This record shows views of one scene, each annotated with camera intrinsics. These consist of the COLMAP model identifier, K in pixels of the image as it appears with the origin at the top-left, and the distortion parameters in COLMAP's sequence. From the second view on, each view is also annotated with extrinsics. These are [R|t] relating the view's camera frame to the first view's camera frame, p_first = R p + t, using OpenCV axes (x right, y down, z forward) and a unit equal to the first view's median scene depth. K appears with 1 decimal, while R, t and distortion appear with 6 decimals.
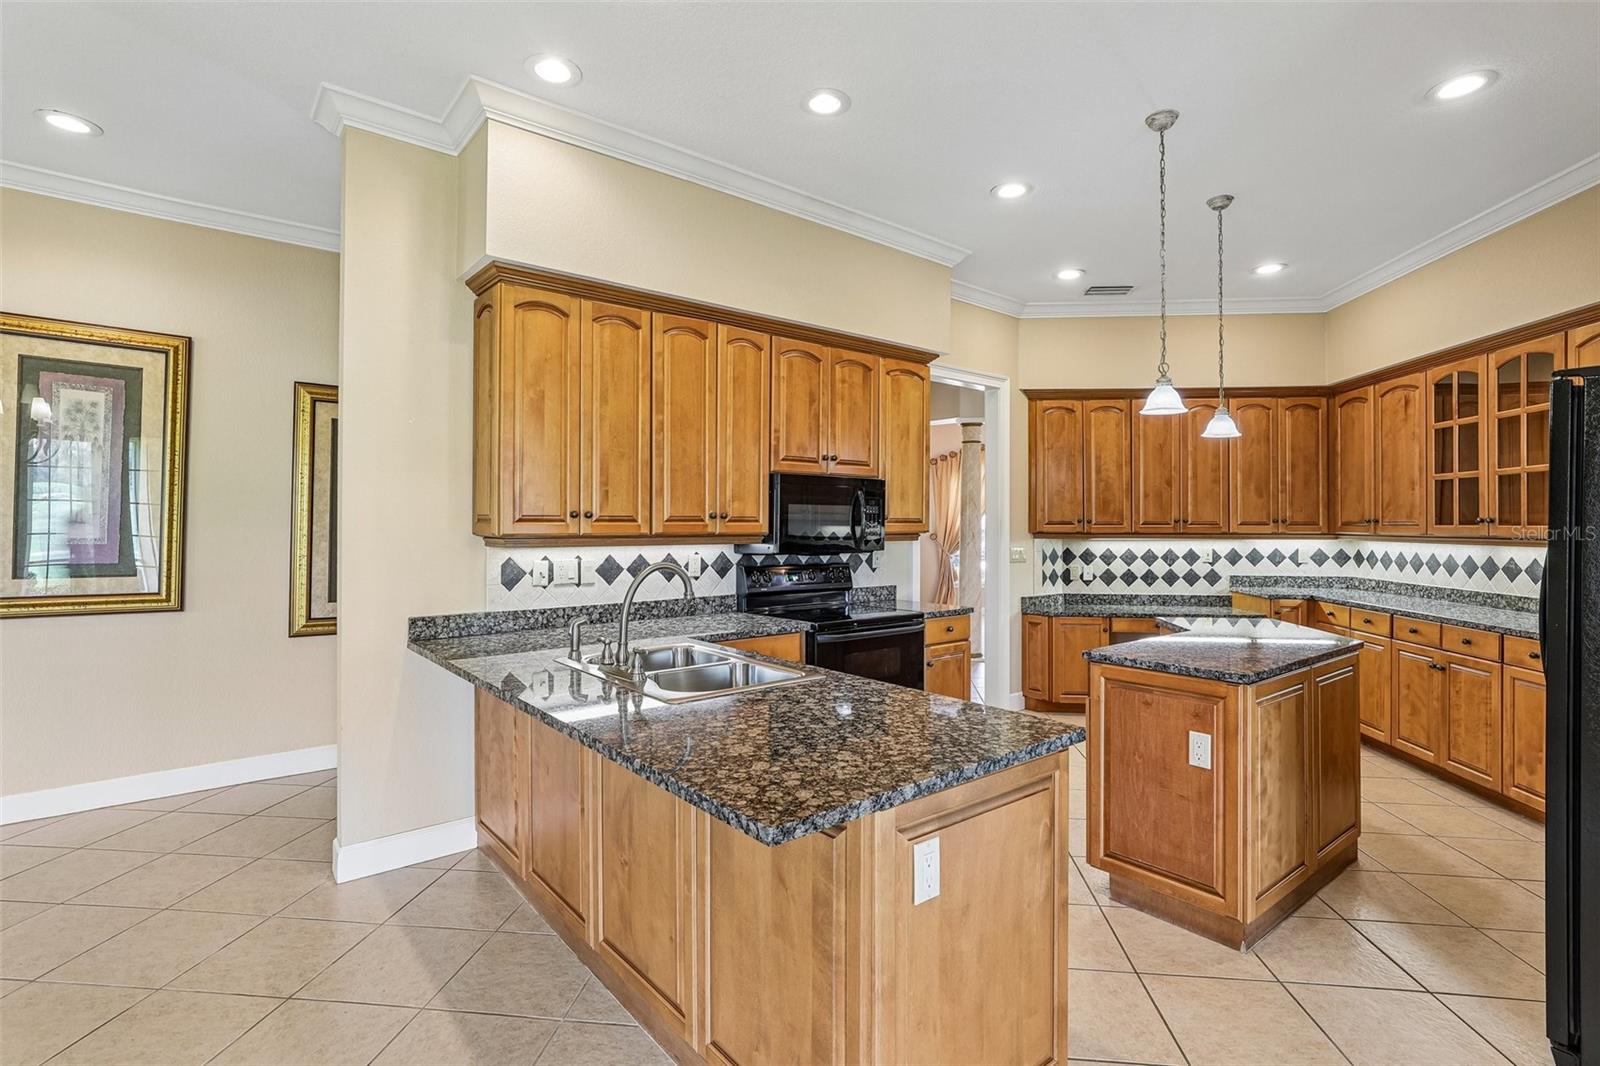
lens RADIAL K [[757.5, 0, 797.4], [0, 757.5, 521.0], [0, 0, 1]] dist [-0.020085, 0.011157]
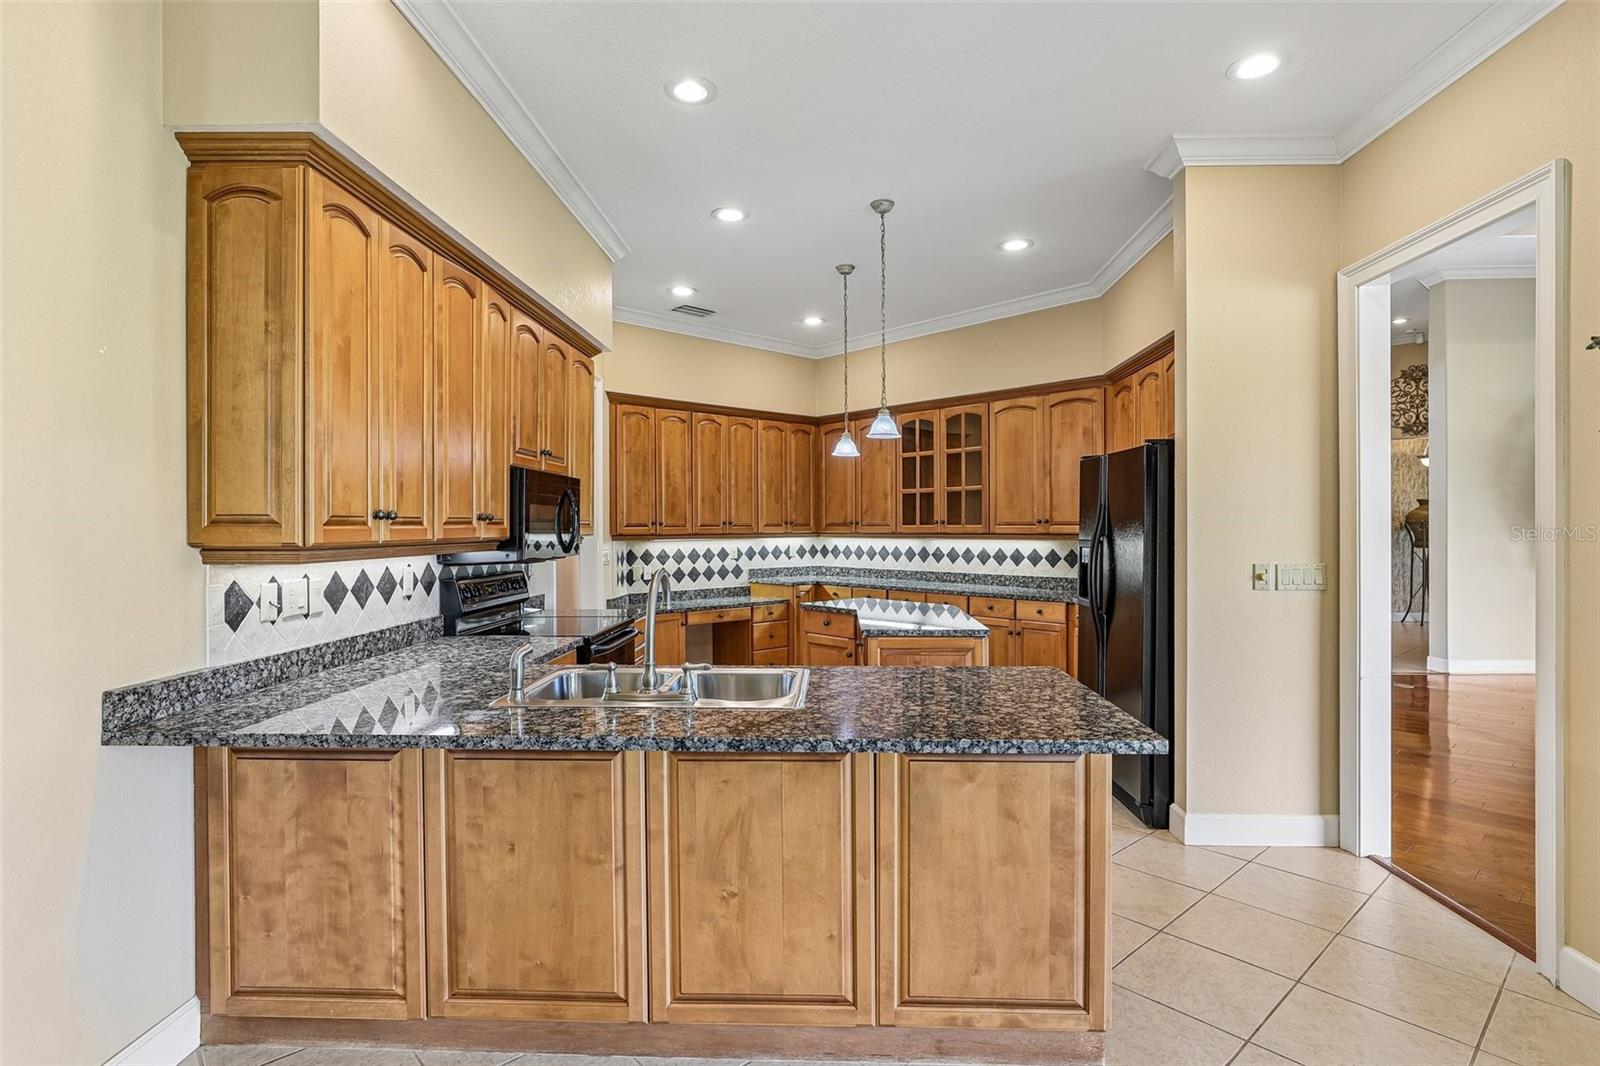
lens RADIAL K [[806.4, 0, 788.5], [0, 806.4, 535.2], [0, 0, 1]] dist [-0.022193, 0.012257]
pose [[0.671815, -0.013488, 0.740596, -0.428668], [0.003347, 0.999879, 0.015174, 0.000267], [-0.740711, -0.007716, 0.671779, 0.140346]]
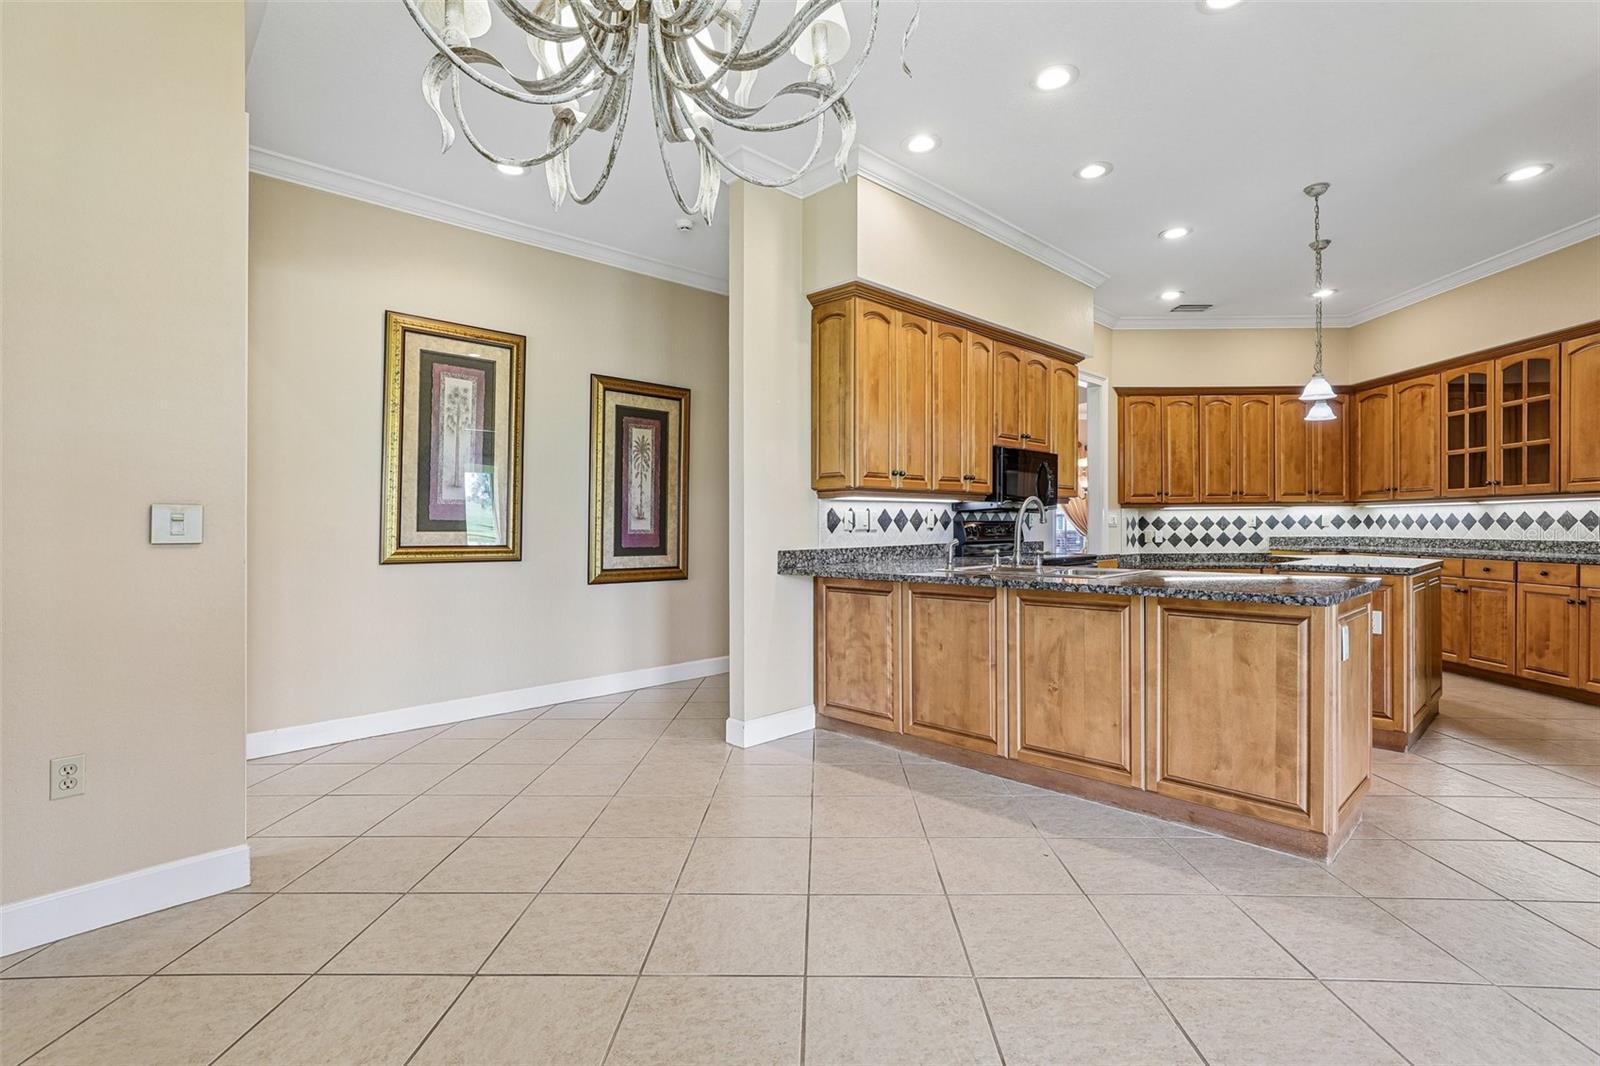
lens RADIAL K [[728.9, 0, 800.0], [0, 728.9, 533.0], [0, 0, 1]] dist [-0.022434, 0.013733]
pose [[0.996981, -0.010234, 0.076970, -0.401385], [0.009146, 0.999853, 0.014469, 0.055076], [-0.077106, -0.013721, 0.996928, -0.191244]]
